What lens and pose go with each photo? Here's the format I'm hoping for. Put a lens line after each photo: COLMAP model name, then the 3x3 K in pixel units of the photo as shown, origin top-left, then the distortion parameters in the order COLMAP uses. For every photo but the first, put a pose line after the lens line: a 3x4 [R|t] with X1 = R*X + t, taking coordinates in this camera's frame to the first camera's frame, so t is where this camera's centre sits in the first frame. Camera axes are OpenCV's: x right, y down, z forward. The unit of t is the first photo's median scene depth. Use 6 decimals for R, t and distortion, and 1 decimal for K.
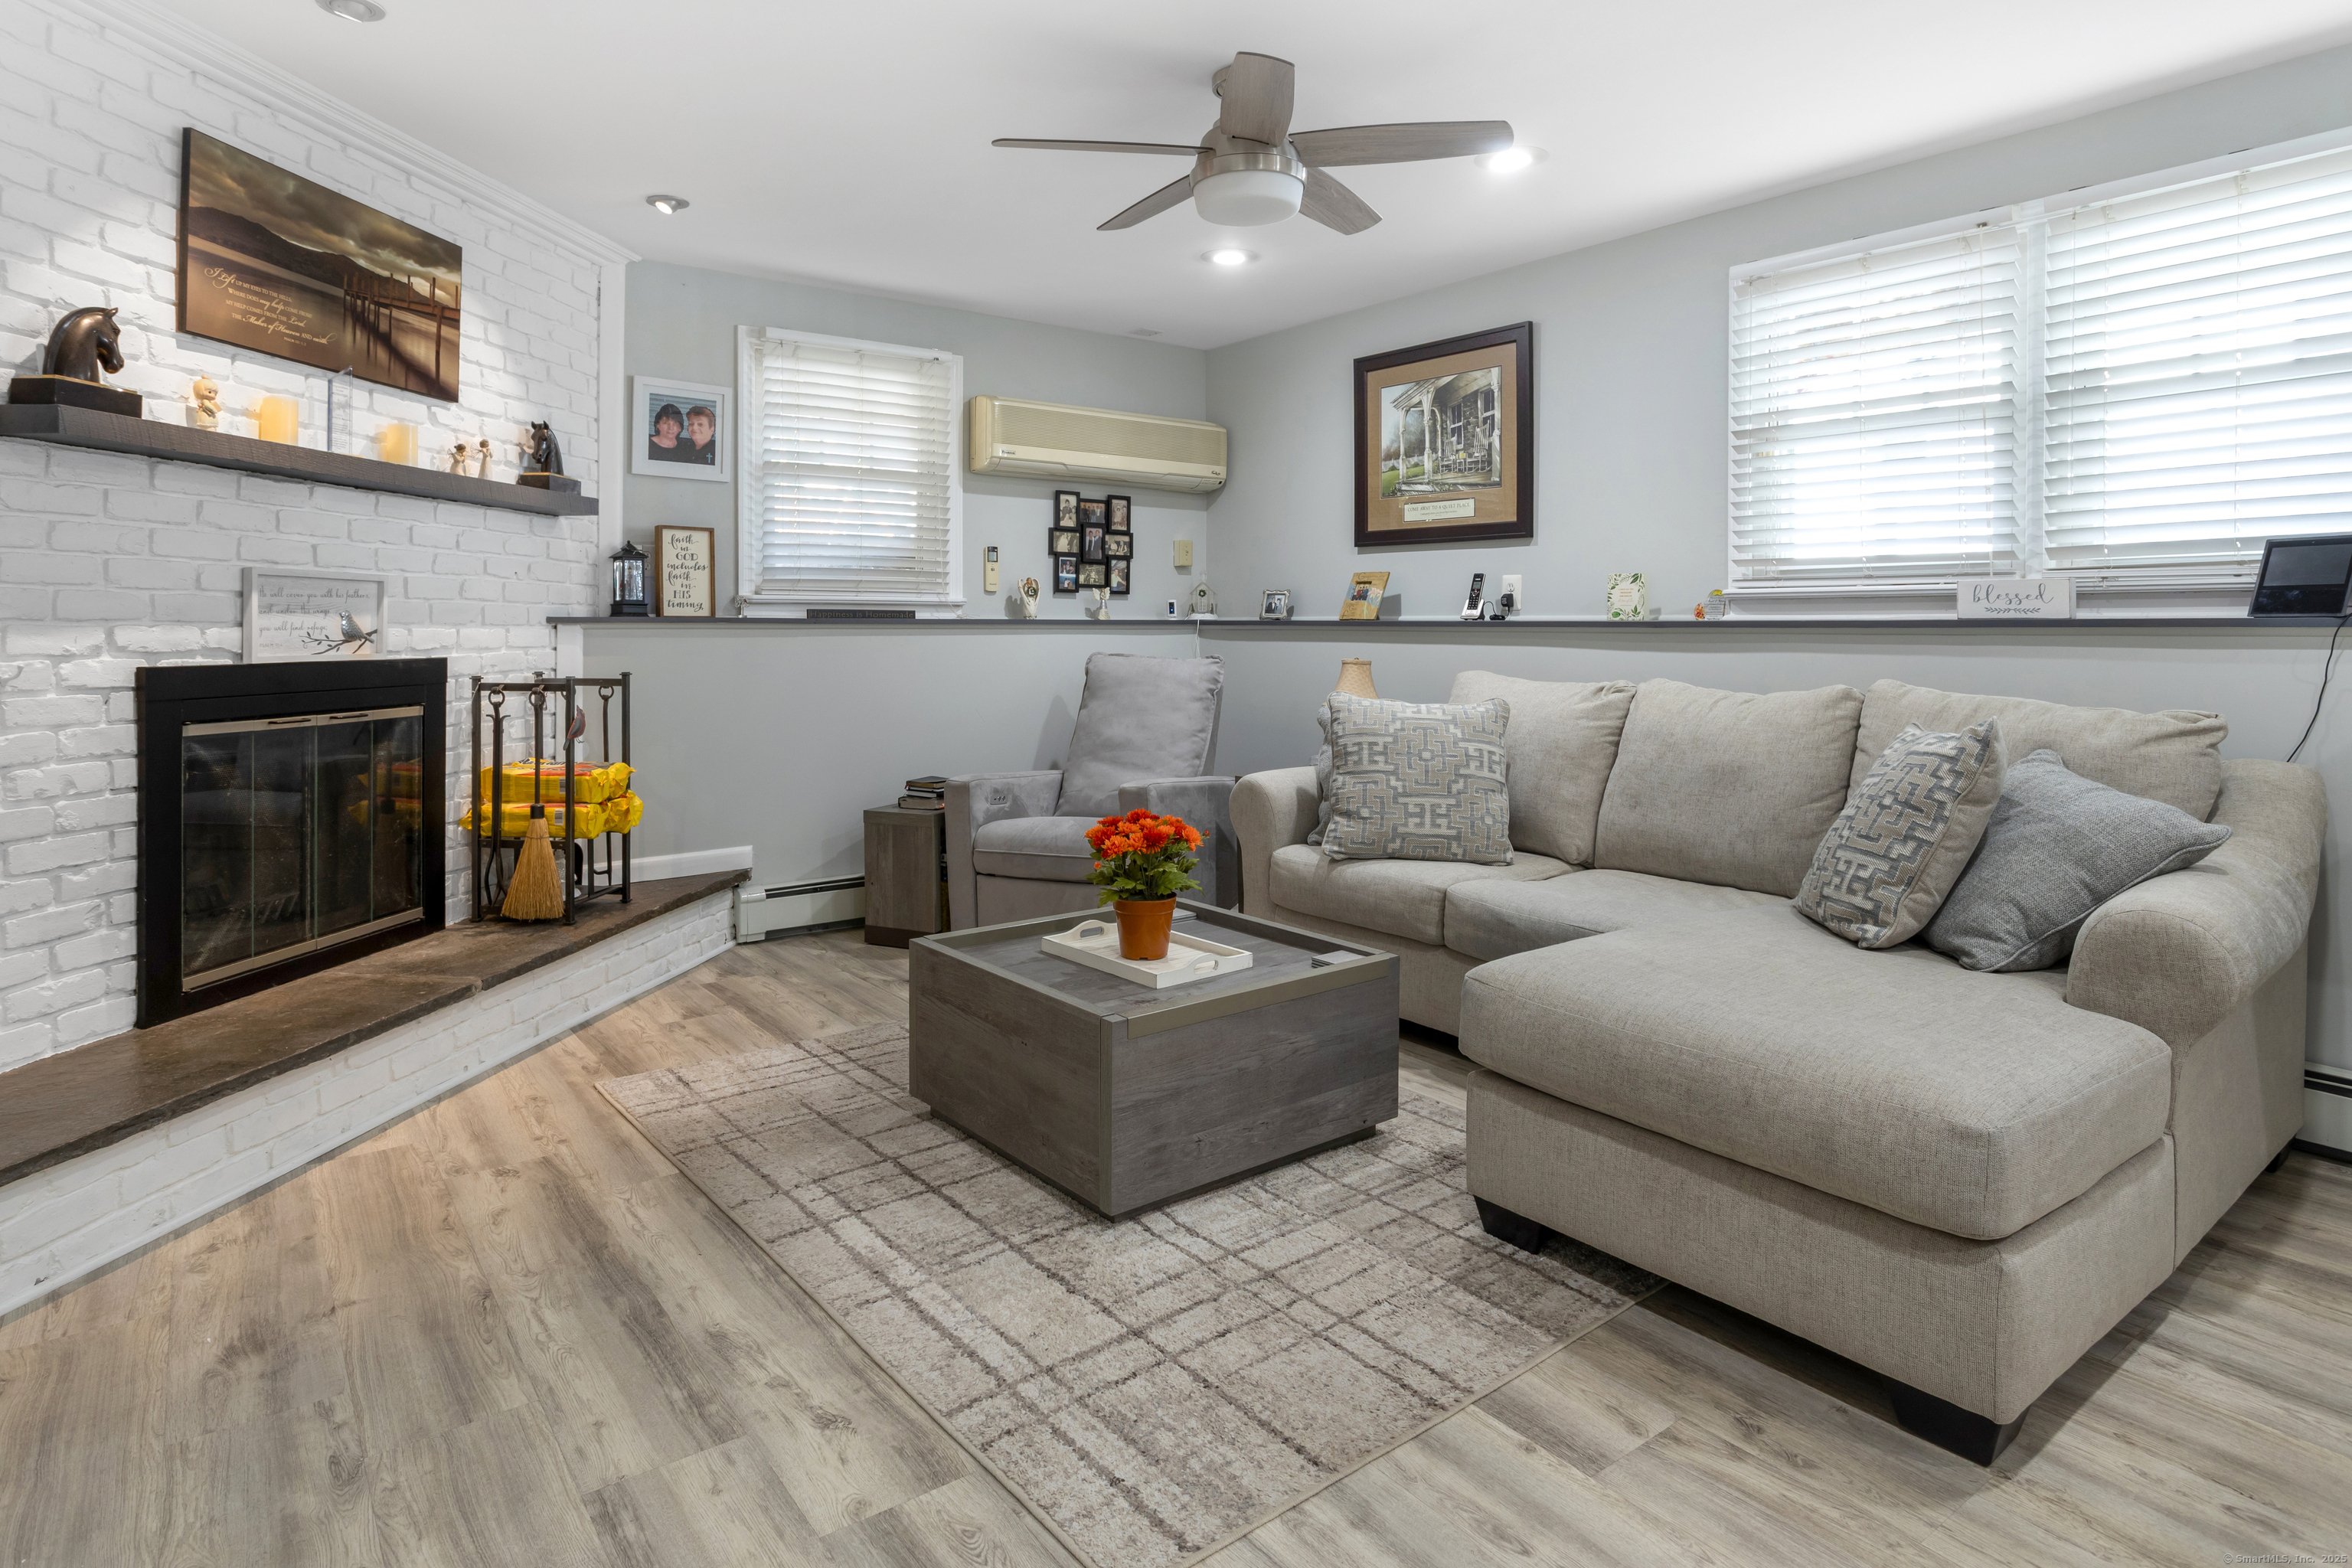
lens RADIAL K [[1310.3, 0, 1177.5], [0, 1310.3, 631.6], [0, 0, 1]] dist [-0.002735, 0.002232]
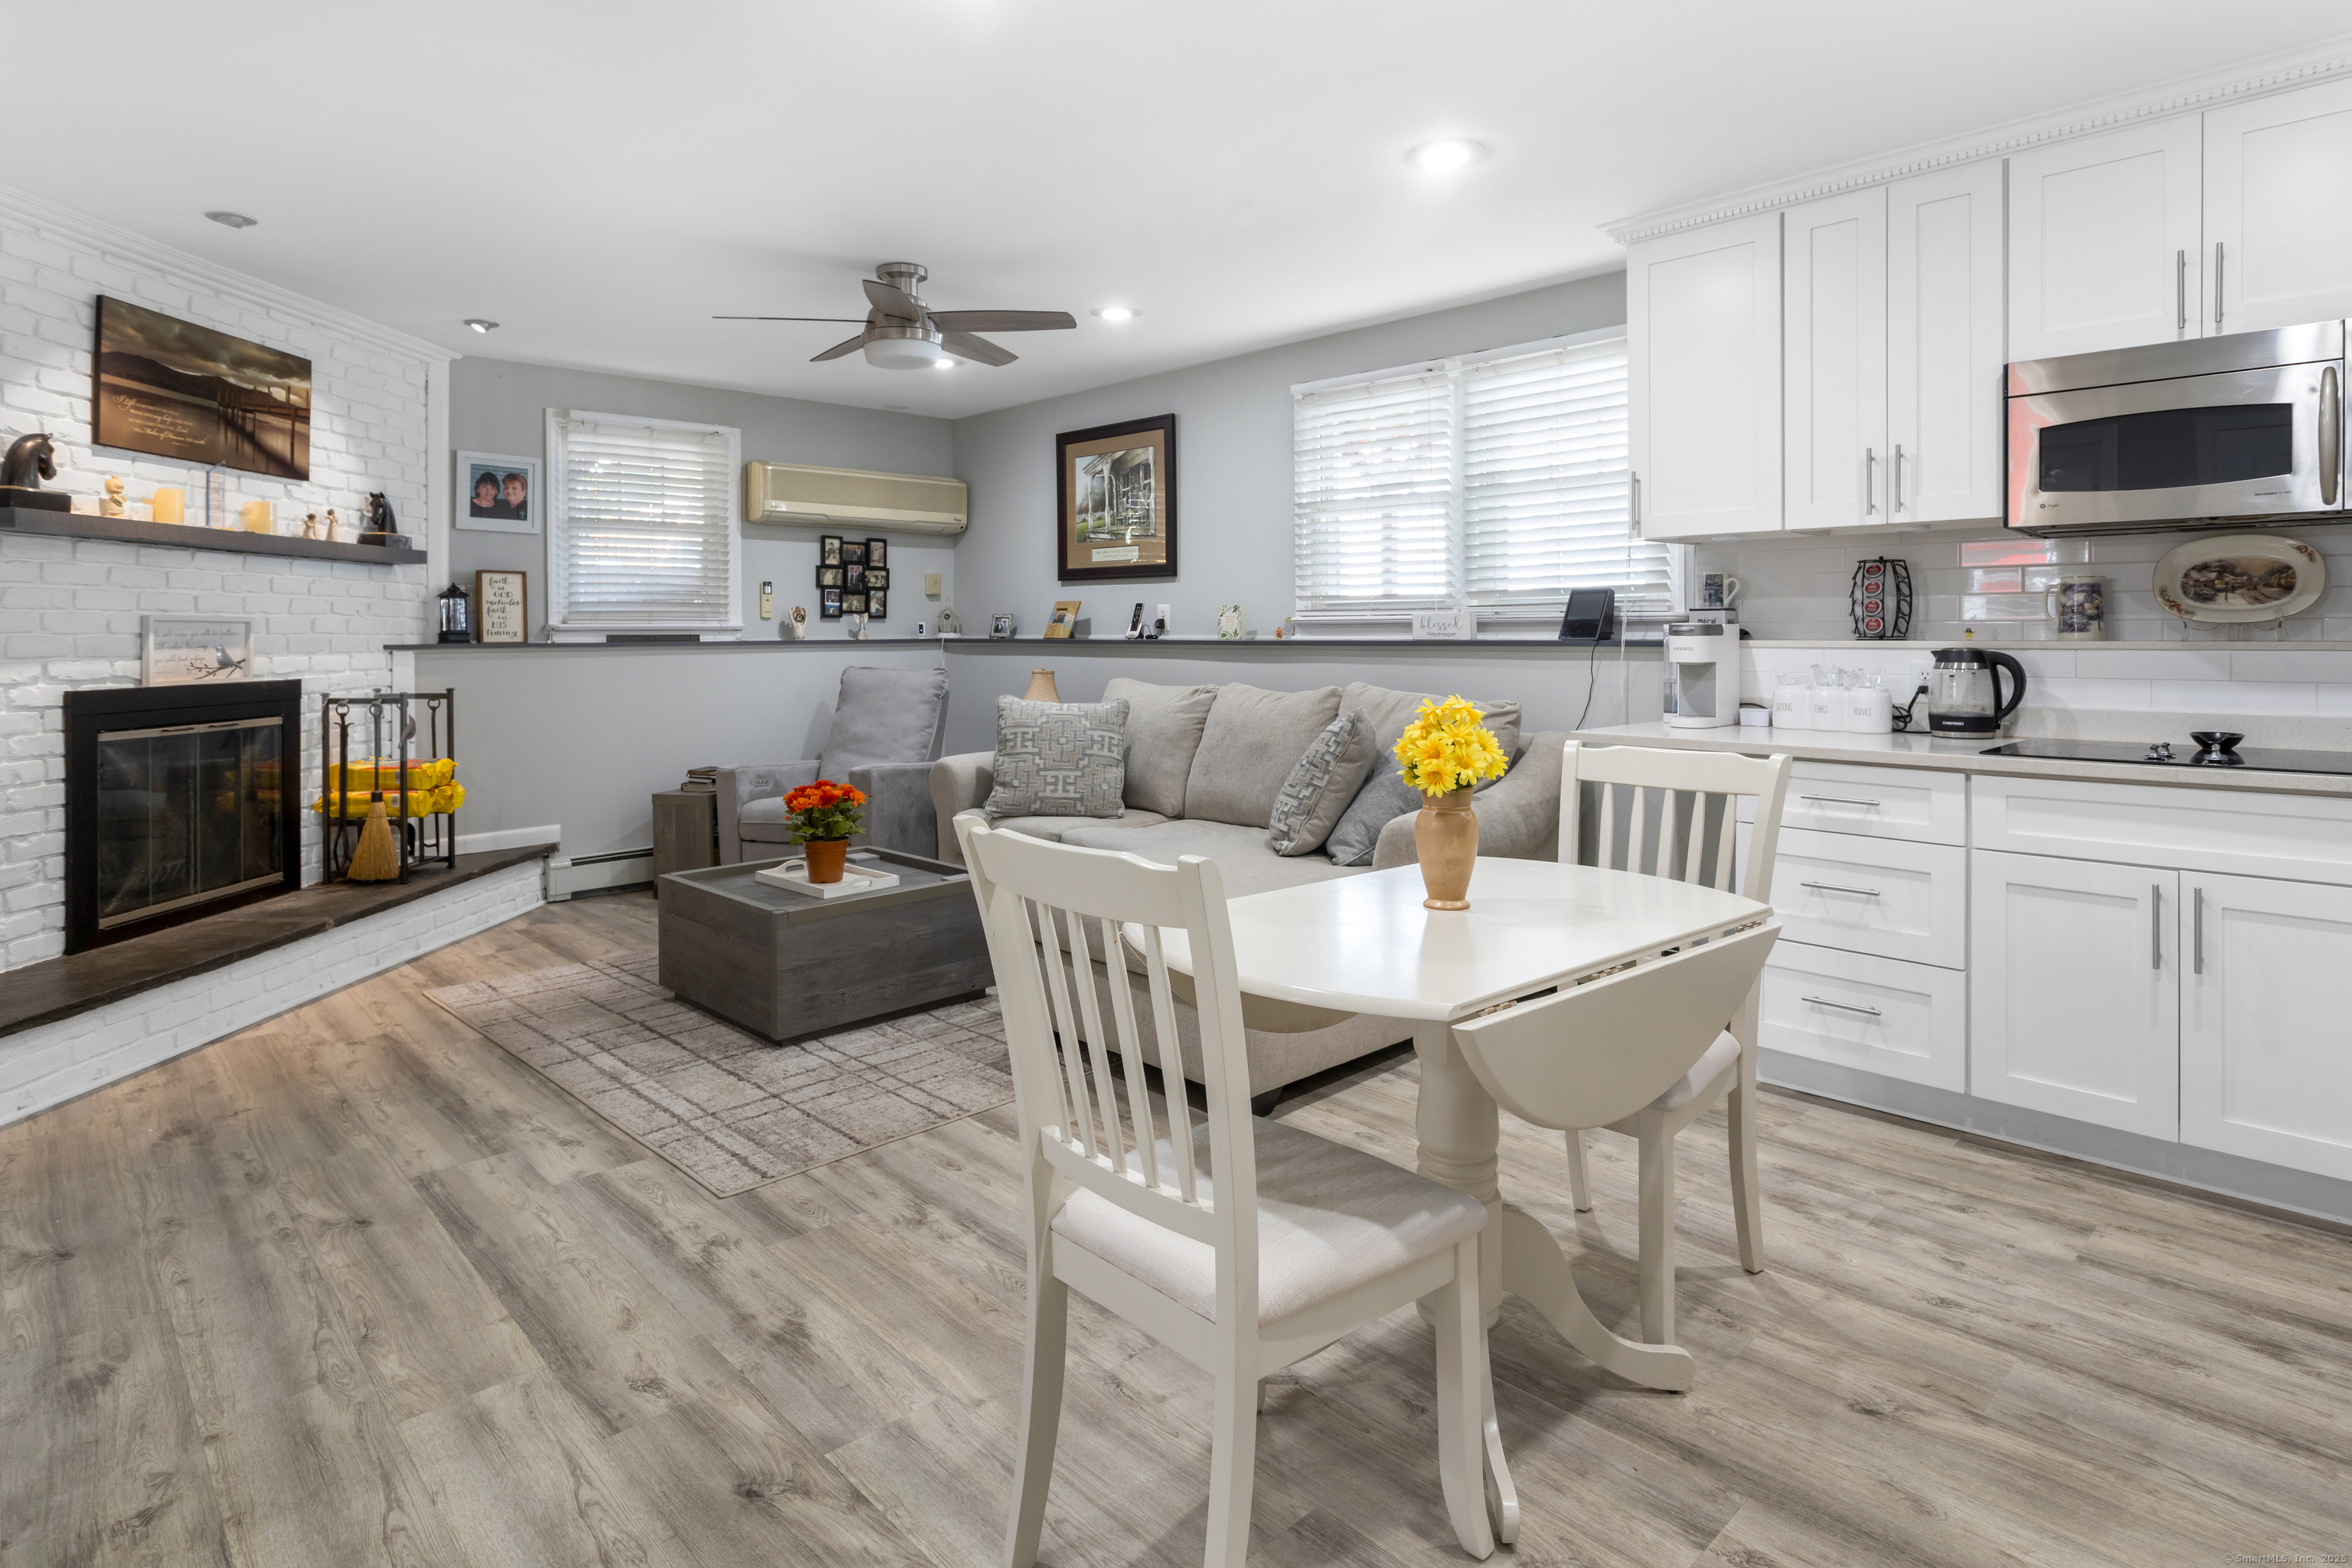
lens RADIAL K [[1261.4, 0, 1187.4], [0, 1261.4, 629.4], [0, 0, 1]] dist [-0.002584, 0.001733]
pose [[0.993010, -0.008116, 0.117748, 0.209637], [0.008608, 0.999956, -0.003666, -0.021905], [-0.117713, 0.004654, 0.993037, -0.431759]]
